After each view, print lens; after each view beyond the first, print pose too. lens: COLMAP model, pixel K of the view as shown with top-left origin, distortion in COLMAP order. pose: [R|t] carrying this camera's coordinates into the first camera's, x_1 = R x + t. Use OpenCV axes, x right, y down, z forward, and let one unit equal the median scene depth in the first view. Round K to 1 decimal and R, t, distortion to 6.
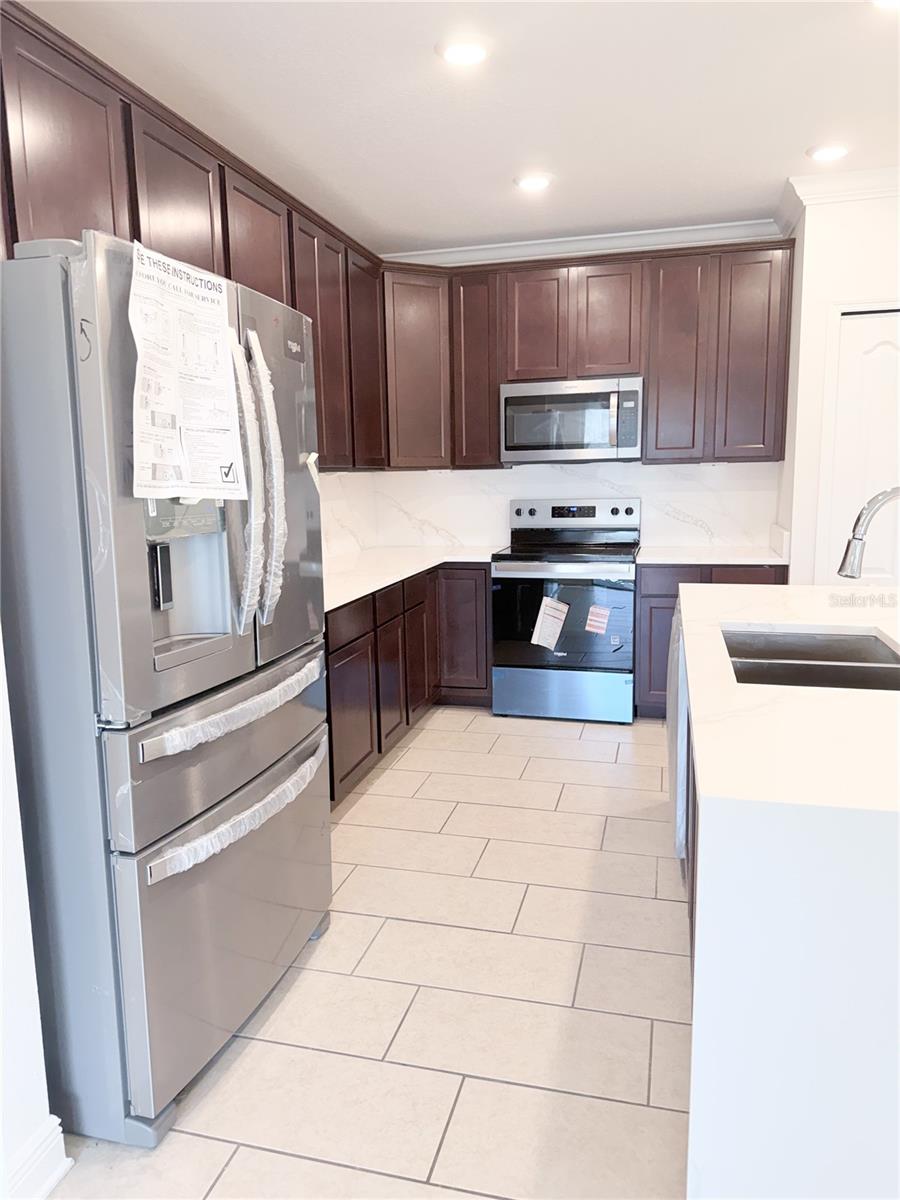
lens RADIAL K [[839.7, 0, 447.0], [0, 839.7, 602.8], [0, 0, 1]] dist [0.025398, -0.034350]
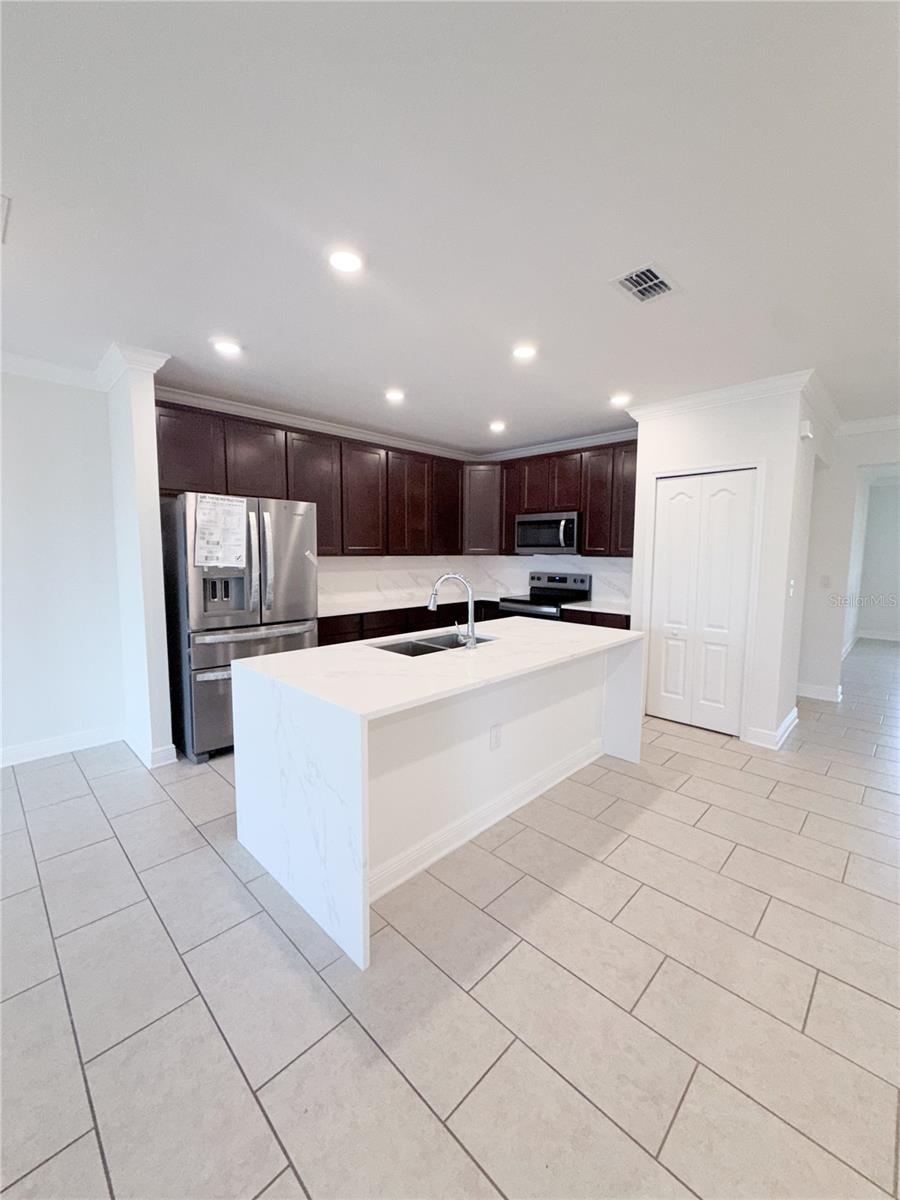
lens RADIAL K [[489.1, 0, 455.8], [0, 489.1, 592.9], [0, 0, 1]] dist [-0.000168, -0.000457]
pose [[0.872022, 0.068756, -0.484614, 0.531480], [-0.099924, 0.994240, -0.038745, -0.013640], [0.479159, 0.082211, 0.873869, -0.084547]]
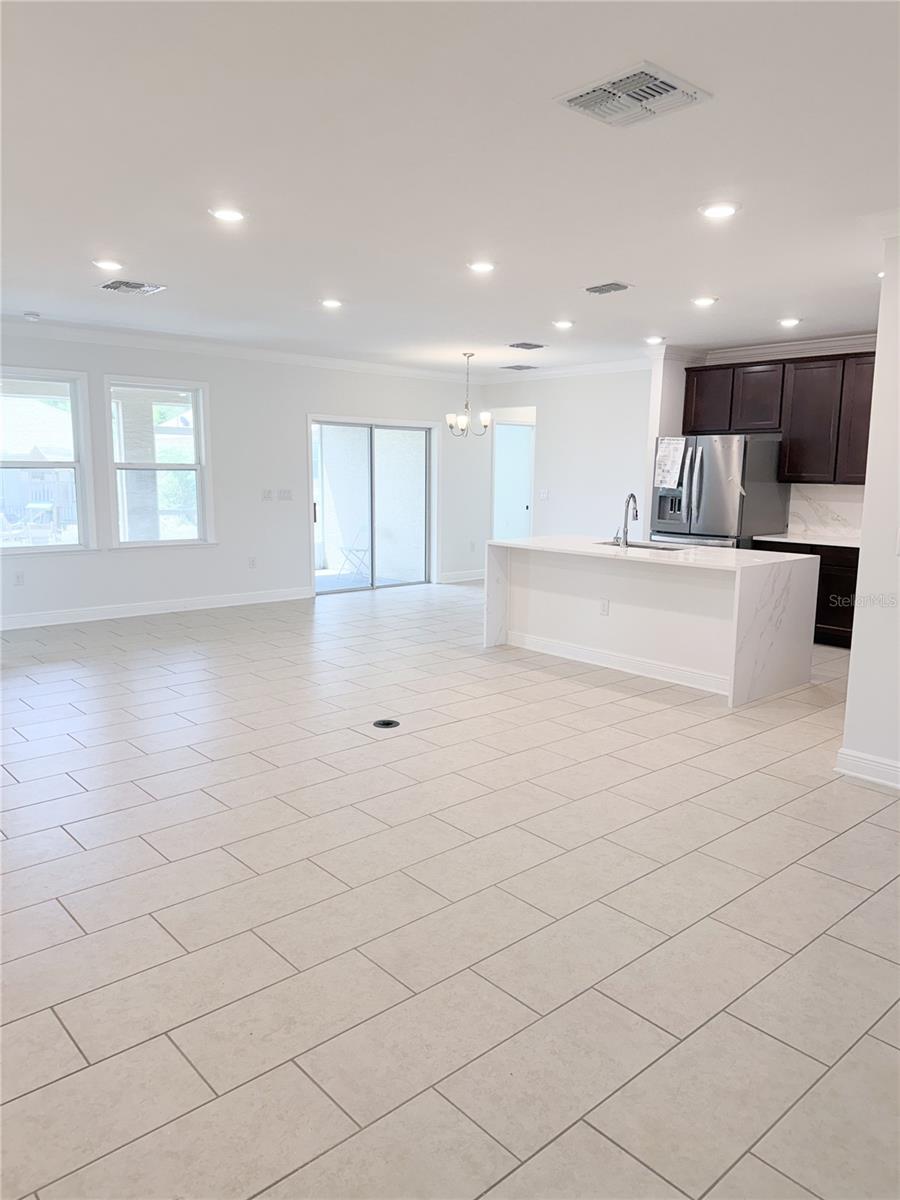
lens RADIAL K [[839.7, 0, 447.0], [0, 839.7, 604.8], [0, 0, 1]] dist [0.025398, -0.034350]
pose [[-0.549921, 0.150948, -0.821463, 1.598150], [-0.130204, 0.956015, 0.262837, -0.211540], [0.825005, 0.251497, -0.506078, 0.933903]]
